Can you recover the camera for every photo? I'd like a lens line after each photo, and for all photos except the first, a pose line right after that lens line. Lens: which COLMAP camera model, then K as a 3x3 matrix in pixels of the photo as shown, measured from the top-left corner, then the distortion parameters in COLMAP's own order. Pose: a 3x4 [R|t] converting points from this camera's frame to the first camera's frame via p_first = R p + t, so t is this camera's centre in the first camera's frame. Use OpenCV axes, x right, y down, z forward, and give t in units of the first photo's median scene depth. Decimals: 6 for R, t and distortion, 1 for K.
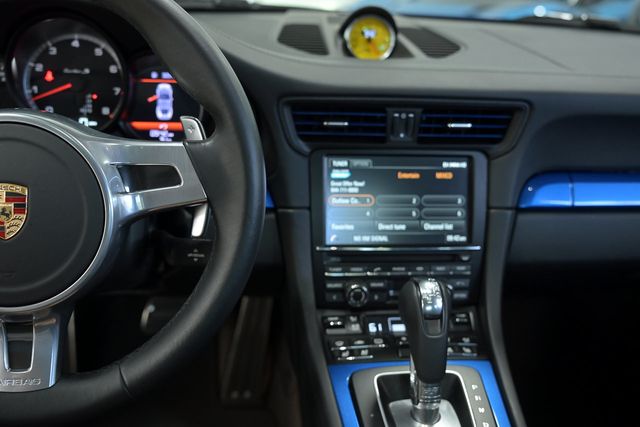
lens RADIAL K [[677.8, 0, 320.0], [0, 677.8, 213.5], [0, 0, 1]] dist [0.007449, 0.008167]
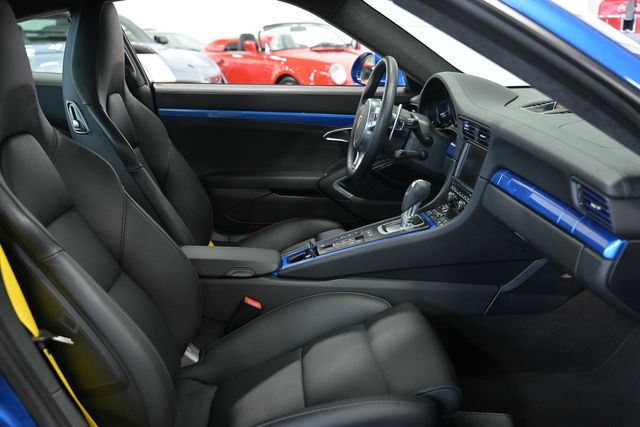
lens RADIAL K [[648.6, 0, 320.0], [0, 648.6, 213.5], [0, 0, 1]] dist [-0.000187, 0.001737]
pose [[-0.045959, 0.219639, -0.974498, 2.371115], [-0.341586, 0.913268, 0.221948, -0.187105], [0.938726, 0.343076, 0.033052, 0.496232]]
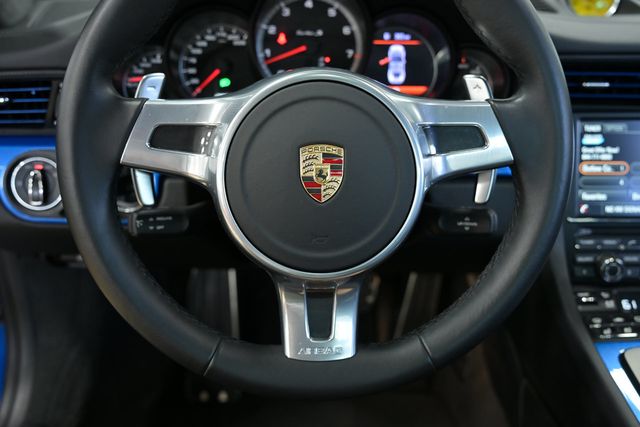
lens RADIAL K [[714.5, 0, 320.0], [0, 714.5, 213.5], [0, 0, 1]] dist [0.003084, 0.019288]
pose [[0.997472, 0.002920, -0.070994, -0.273169], [-0.001304, 0.999739, 0.022804, 0.021222], [0.071042, -0.022654, 0.997216, -0.007254]]
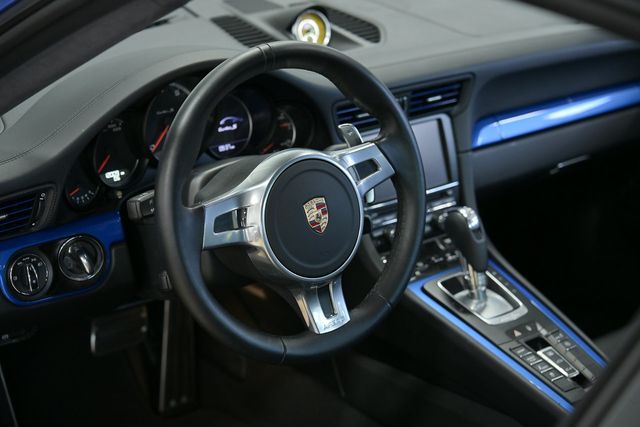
lens RADIAL K [[1394.5, 0, 320.0], [0, 1394.5, 213.5], [0, 0, 1]] dist [-0.077957, -0.237298]
pose [[0.851955, -0.222539, 0.473972, -1.356775], [0.205375, 0.974676, 0.088473, -0.196809], [-0.481658, 0.021967, 0.876084, -1.331828]]
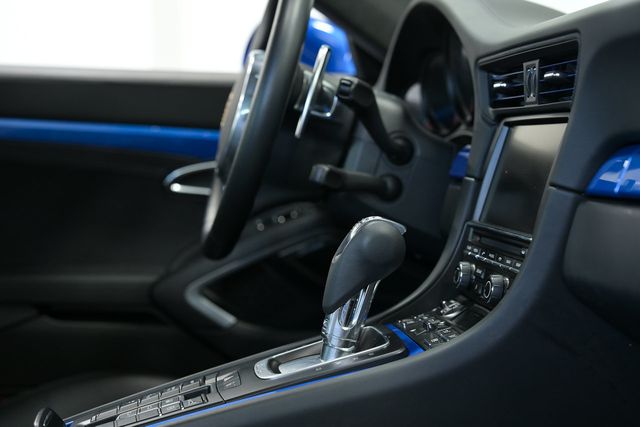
lens RADIAL K [[1014.7, 0, 320.0], [0, 1014.7, 213.5], [0, 0, 1]] dist [0.032337, 0.041920]
pose [[0.012720, 0.019723, -0.999725, 1.331233], [-0.338424, 0.940886, 0.014256, 0.088075], [0.940908, 0.338150, 0.018643, 0.773420]]
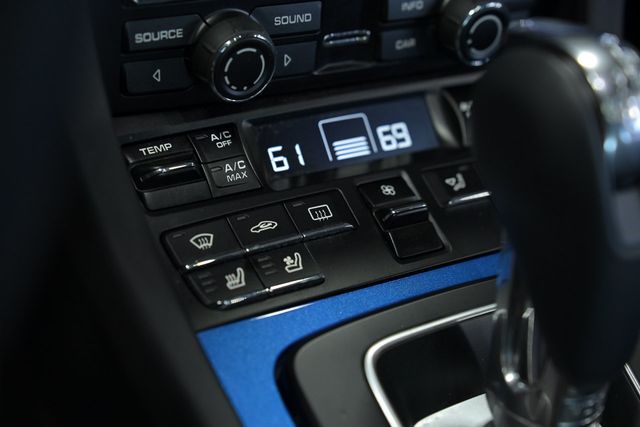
lens RADIAL K [[1203.2, 0, 320.0], [0, 1203.2, 213.5], [0, 0, 1]] dist [0.009980, 0.062923]
pose [[0.899556, -0.142779, 0.412810, -0.132701], [-0.031888, 0.921081, 0.388062, -0.019812], [-0.435639, -0.362247, 0.824012, 0.538358]]
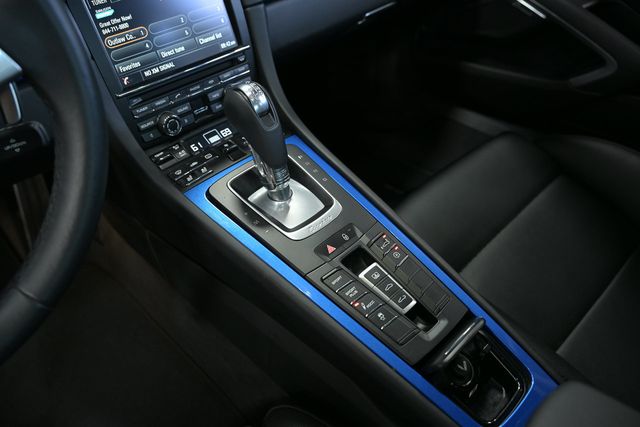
lens RADIAL K [[514.9, 0, 320.0], [0, 514.9, 213.5], [0, 0, 1]] dist [0.002344, 0.000682]
pose [[0.779616, -0.449678, 0.435878, -0.177400], [0.282691, 0.873749, 0.395789, -0.012530], [-0.558825, -0.185344, 0.808308, 0.187719]]
